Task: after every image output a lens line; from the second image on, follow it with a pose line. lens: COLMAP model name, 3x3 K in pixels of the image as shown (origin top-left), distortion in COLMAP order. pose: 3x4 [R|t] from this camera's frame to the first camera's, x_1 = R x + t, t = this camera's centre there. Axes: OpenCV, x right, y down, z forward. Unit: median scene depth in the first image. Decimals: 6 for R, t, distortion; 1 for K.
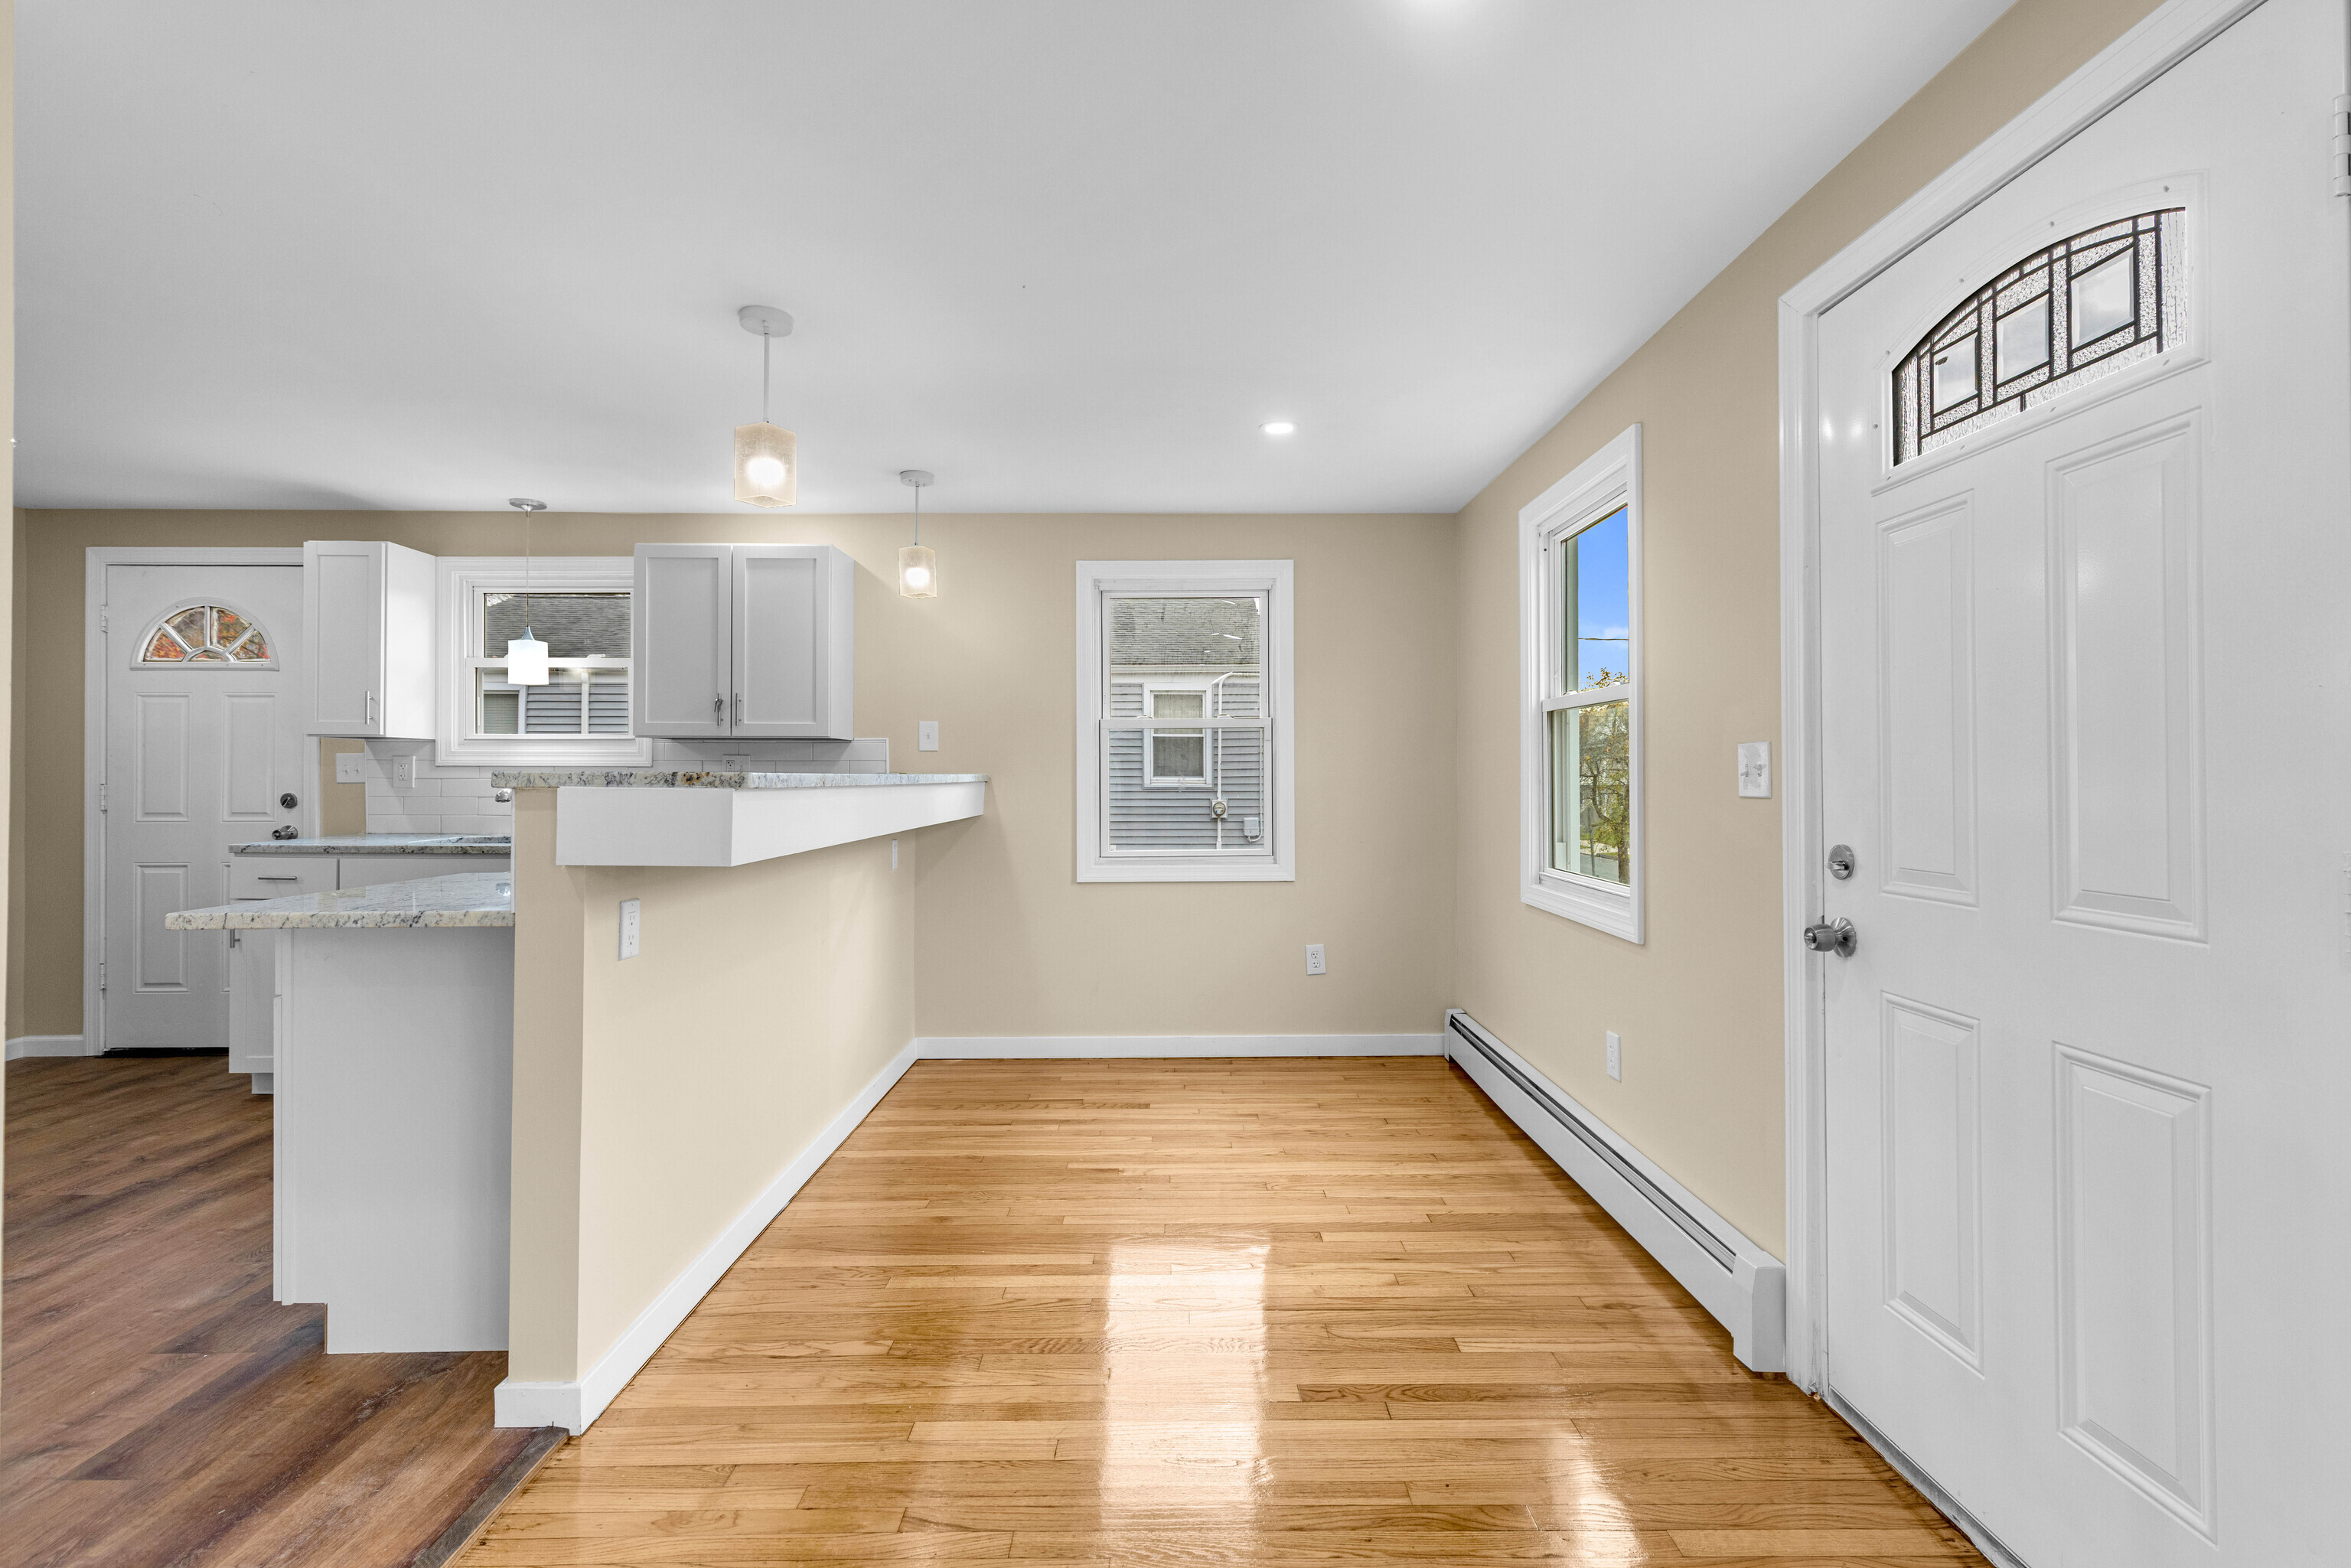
lens RADIAL K [[1055.7, 0, 1208.7], [0, 1055.7, 775.9], [0, 0, 1]] dist [0.010208, 0.000063]
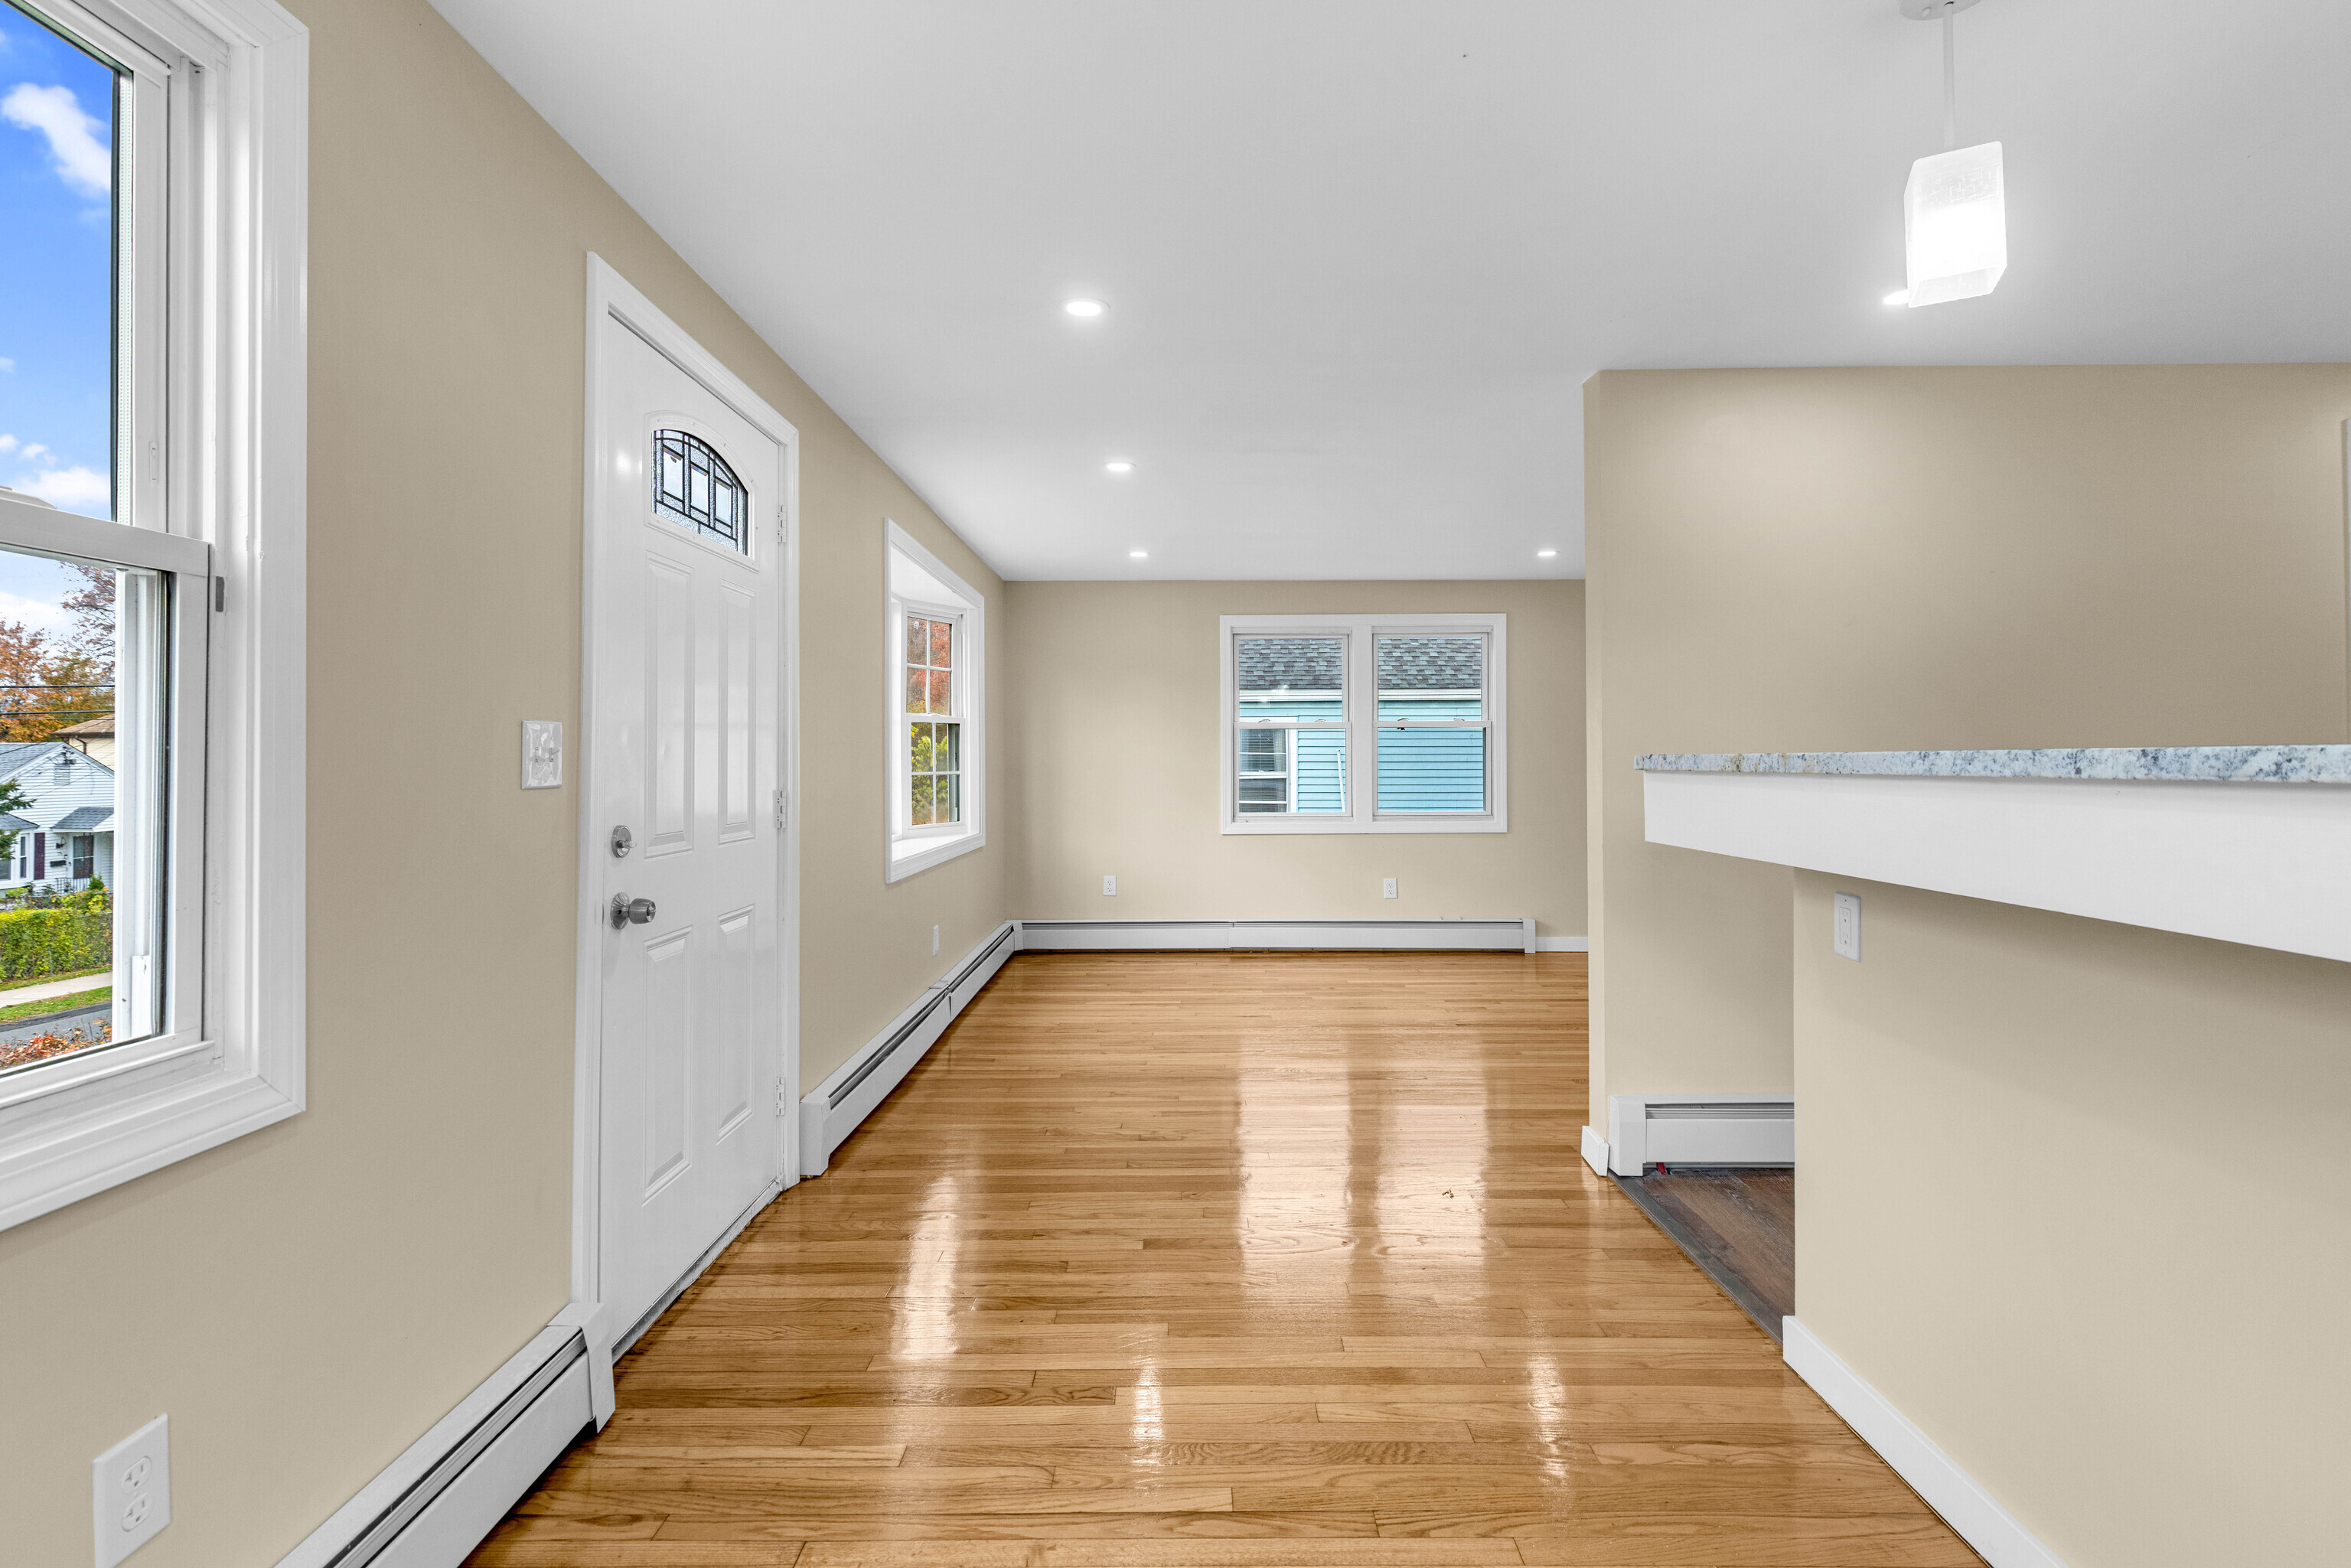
lens RADIAL K [[1088.6, 0, 1181.5], [0, 1088.6, 748.5], [0, 0, 1]] dist [0.000605, -0.000255]
pose [[-0.999228, 0.004007, 0.039076, -0.014821], [0.003539, 0.999921, -0.012030, 0.002082], [-0.039122, -0.011882, -0.999164, 1.798011]]
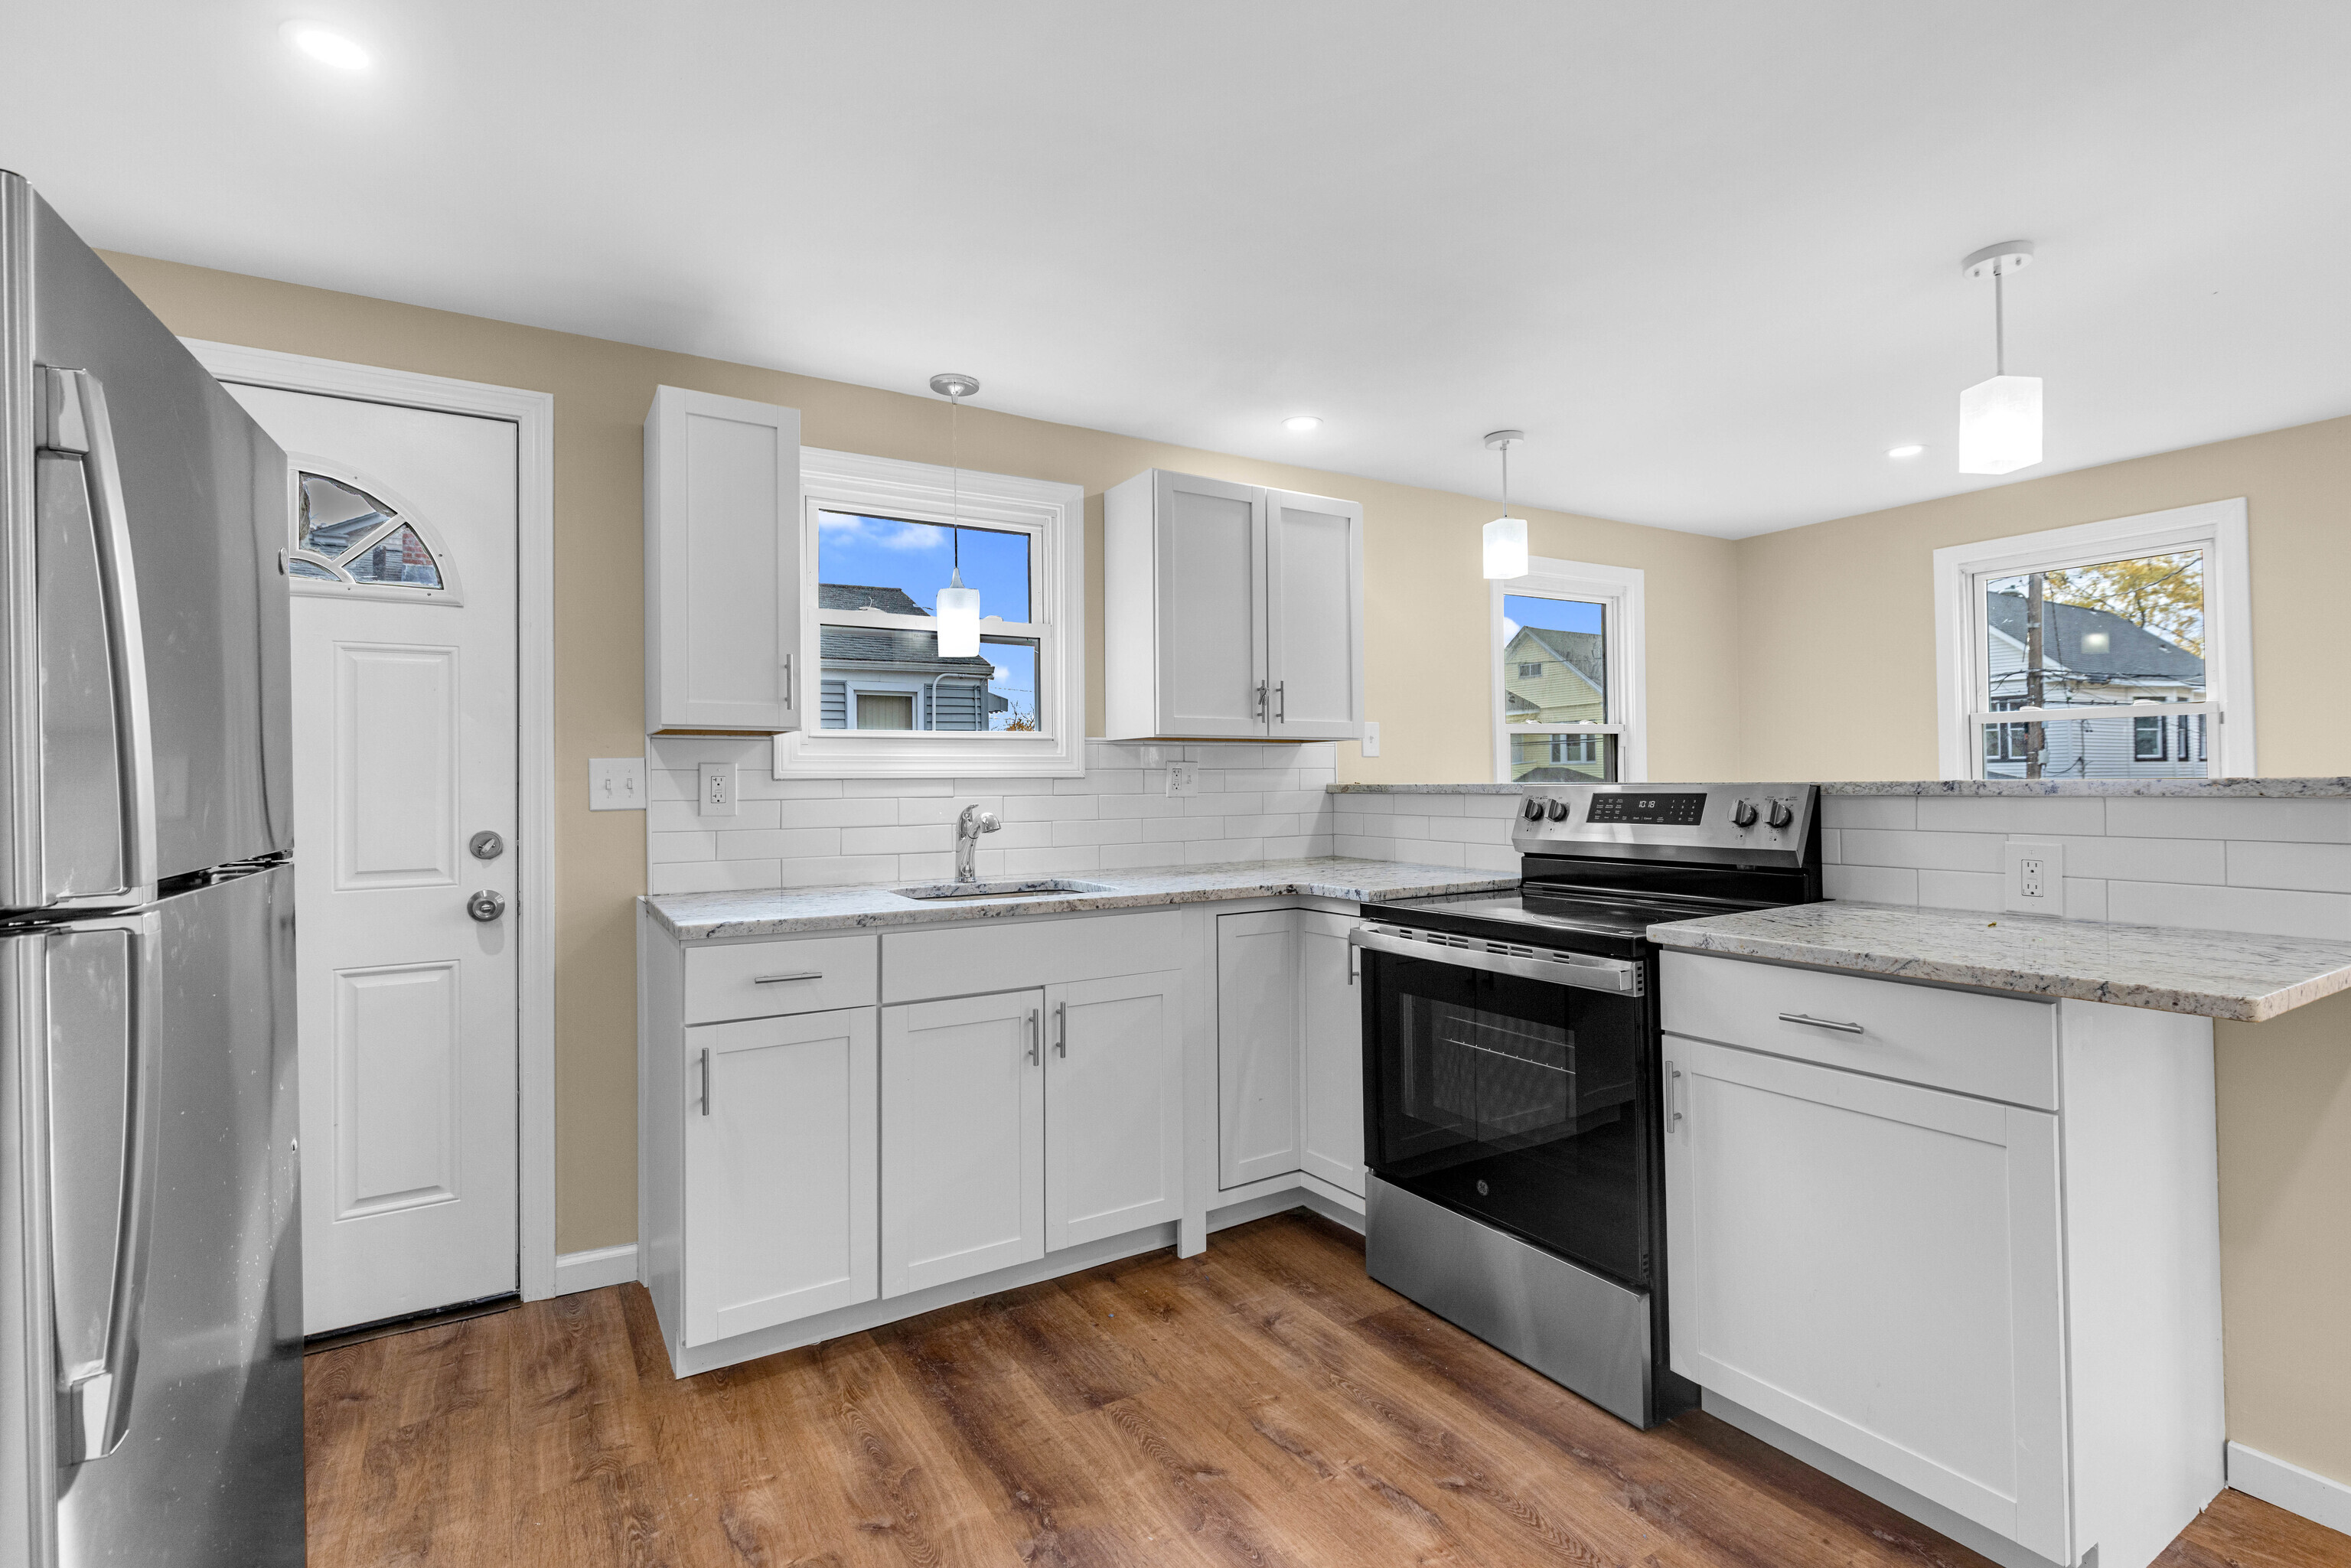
lens RADIAL K [[1070.4, 0, 1185.3], [0, 1070.4, 774.9], [0, 0, 1]] dist [0.000623, -0.000079]
pose [[0.861897, -0.006188, 0.507045, -1.617773], [0.011689, 0.999902, -0.007666, -0.008644], [-0.506948, 0.012534, 0.861885, 0.663183]]
